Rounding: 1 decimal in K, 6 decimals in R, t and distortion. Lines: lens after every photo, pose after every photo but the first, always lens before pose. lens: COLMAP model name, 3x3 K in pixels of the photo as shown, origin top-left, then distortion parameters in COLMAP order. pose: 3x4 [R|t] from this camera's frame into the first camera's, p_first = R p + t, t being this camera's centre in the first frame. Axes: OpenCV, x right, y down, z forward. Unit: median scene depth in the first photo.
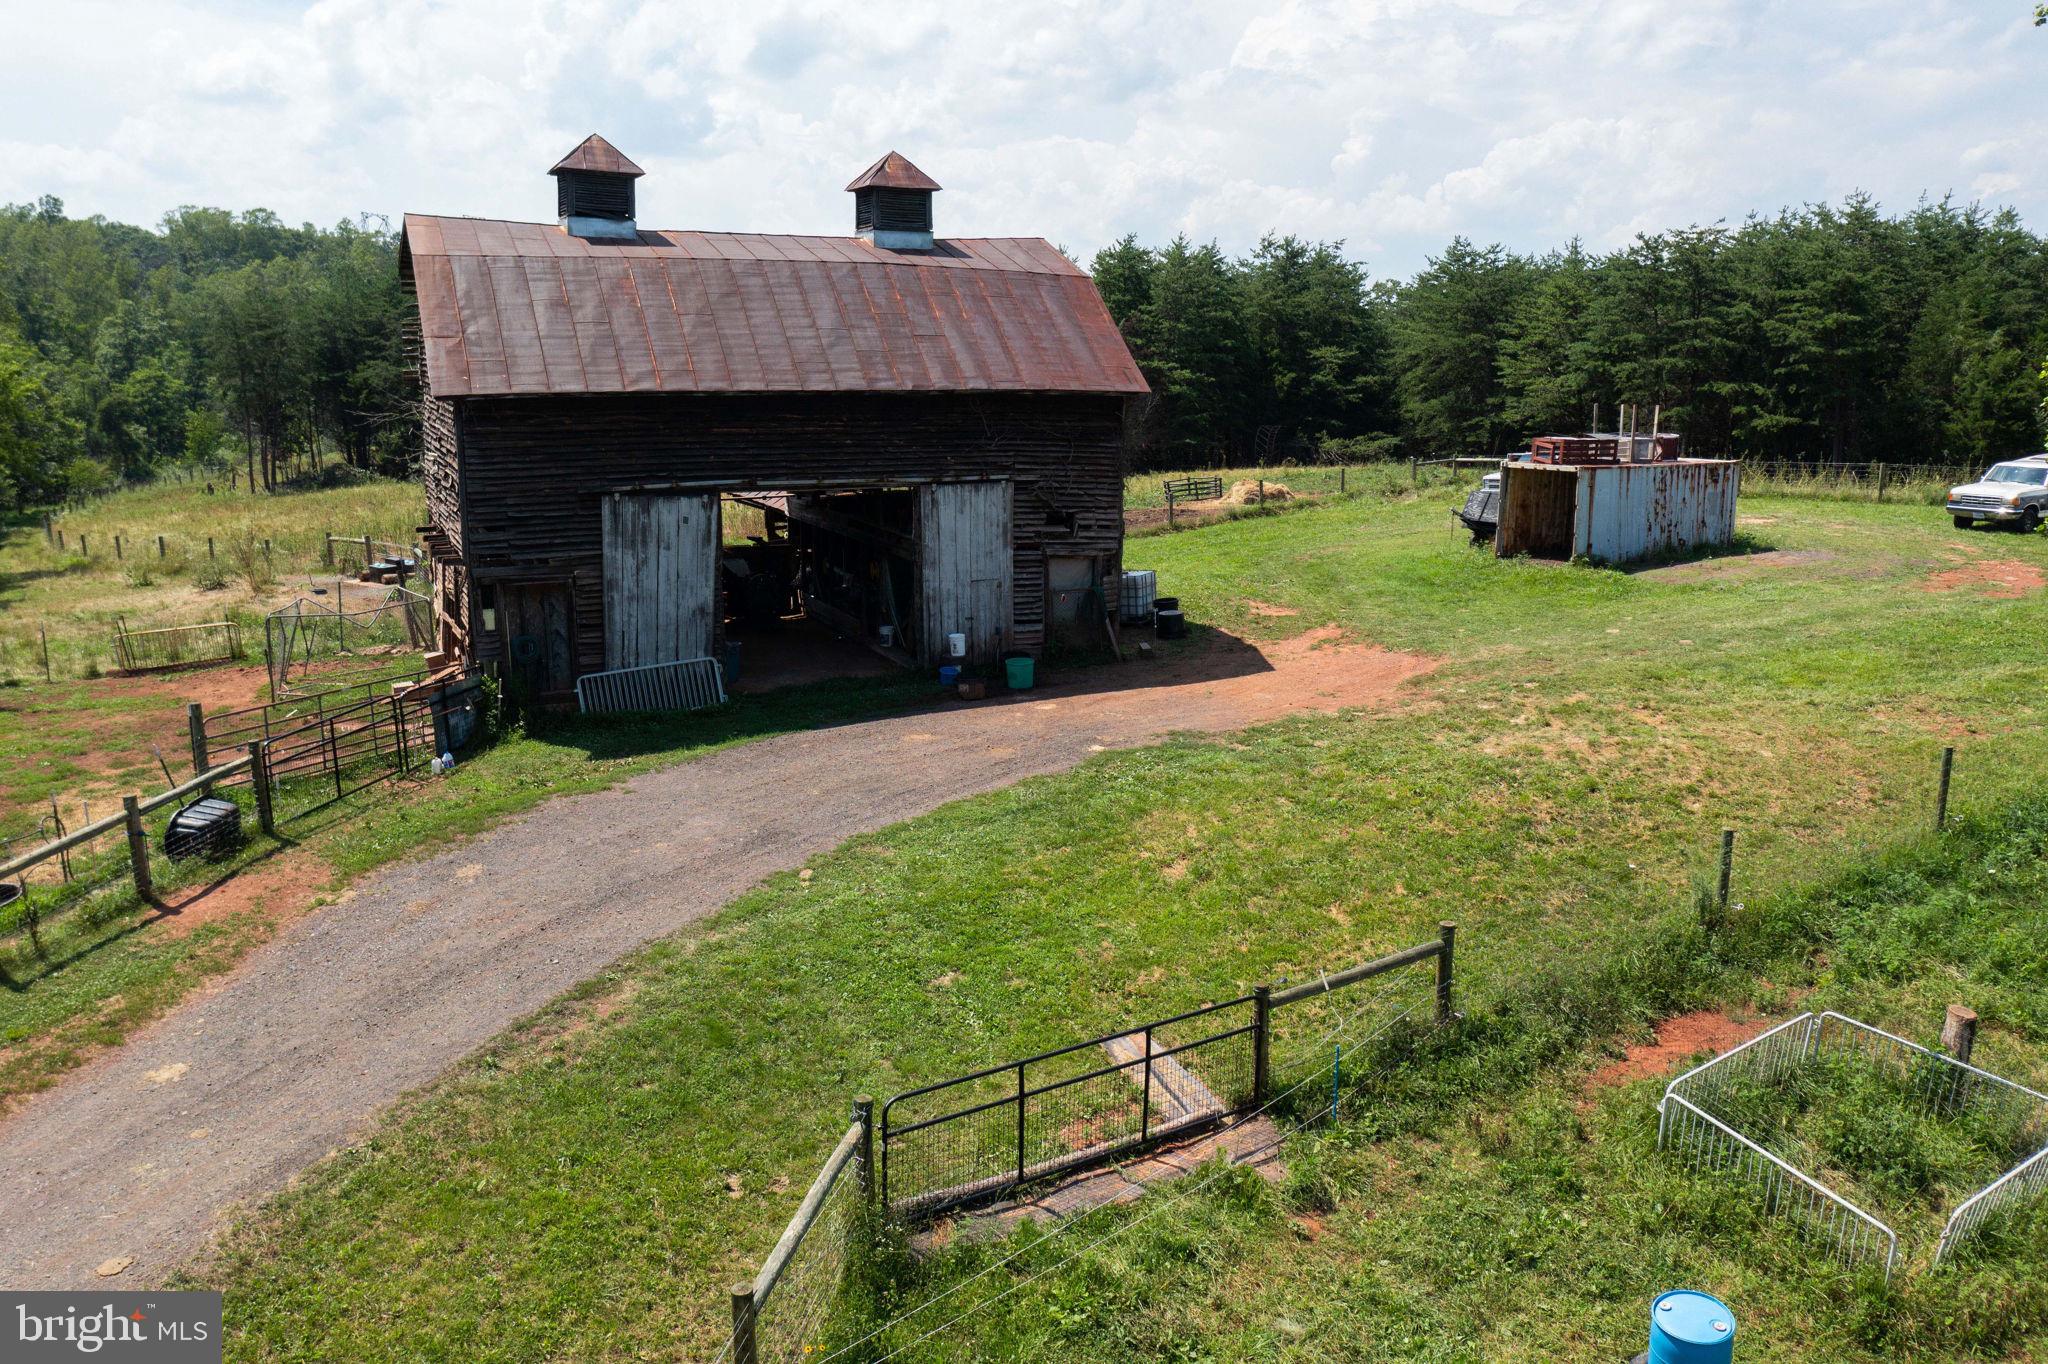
lens RADIAL K [[1594.4, 0, 1024.0], [0, 1594.4, 682.0], [0, 0, 1]] dist [-0.010442, -0.009021]
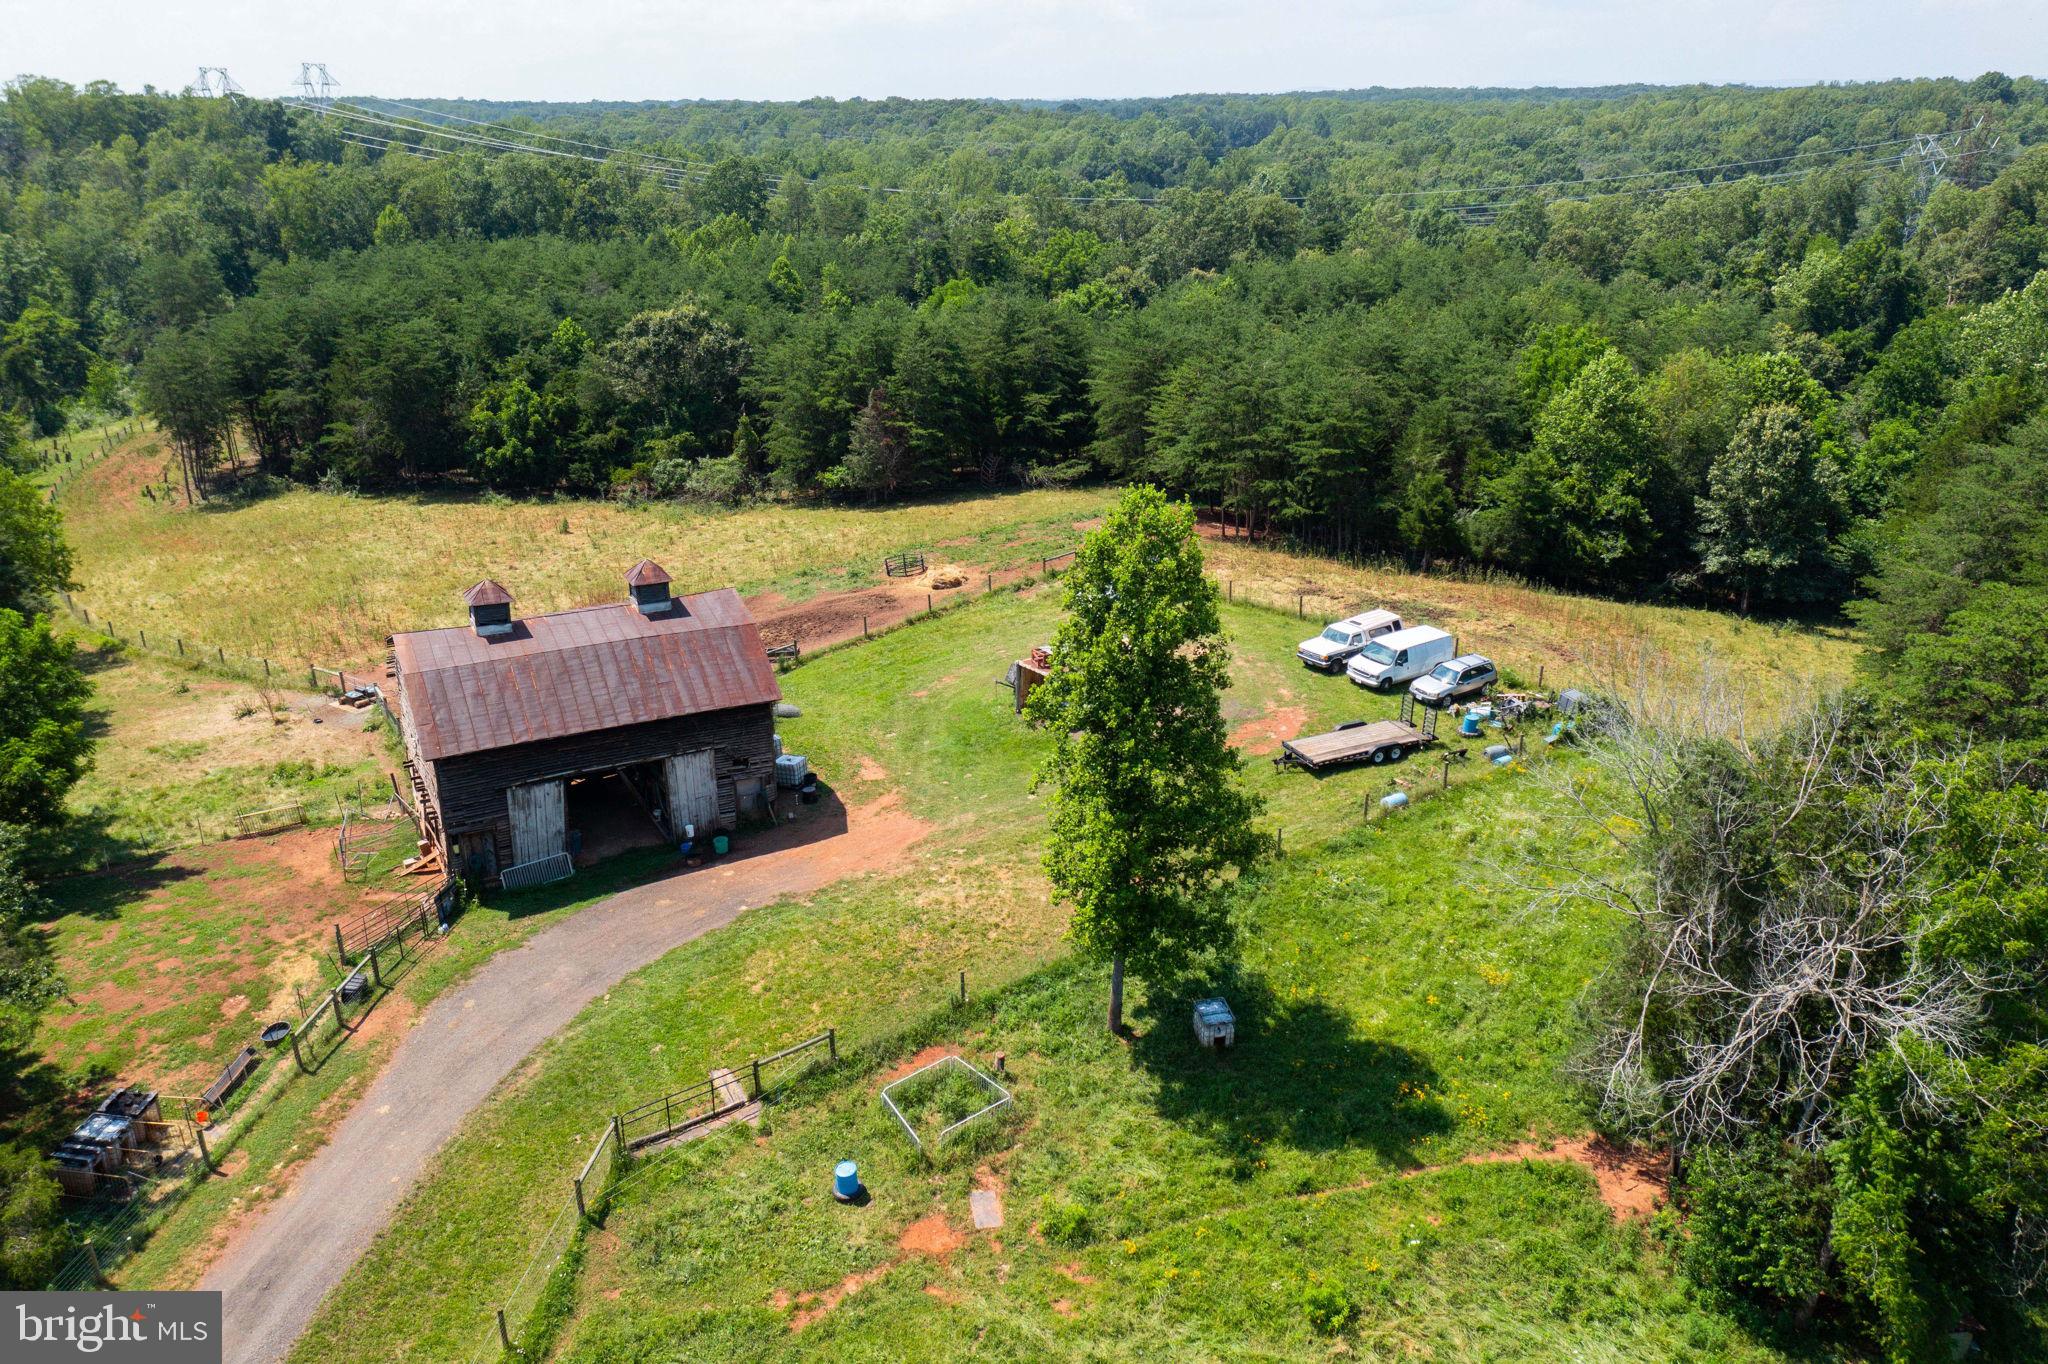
lens RADIAL K [[1606.8, 0, 1024.0], [0, 1606.8, 682.0], [0, 0, 1]] dist [-0.005218, 0.003523]
pose [[0.997277, -0.036094, 0.064310, 0.374330], [0.026454, 0.989094, 0.144894, -0.721342], [-0.068838, -0.142798, 0.987355, -1.471793]]
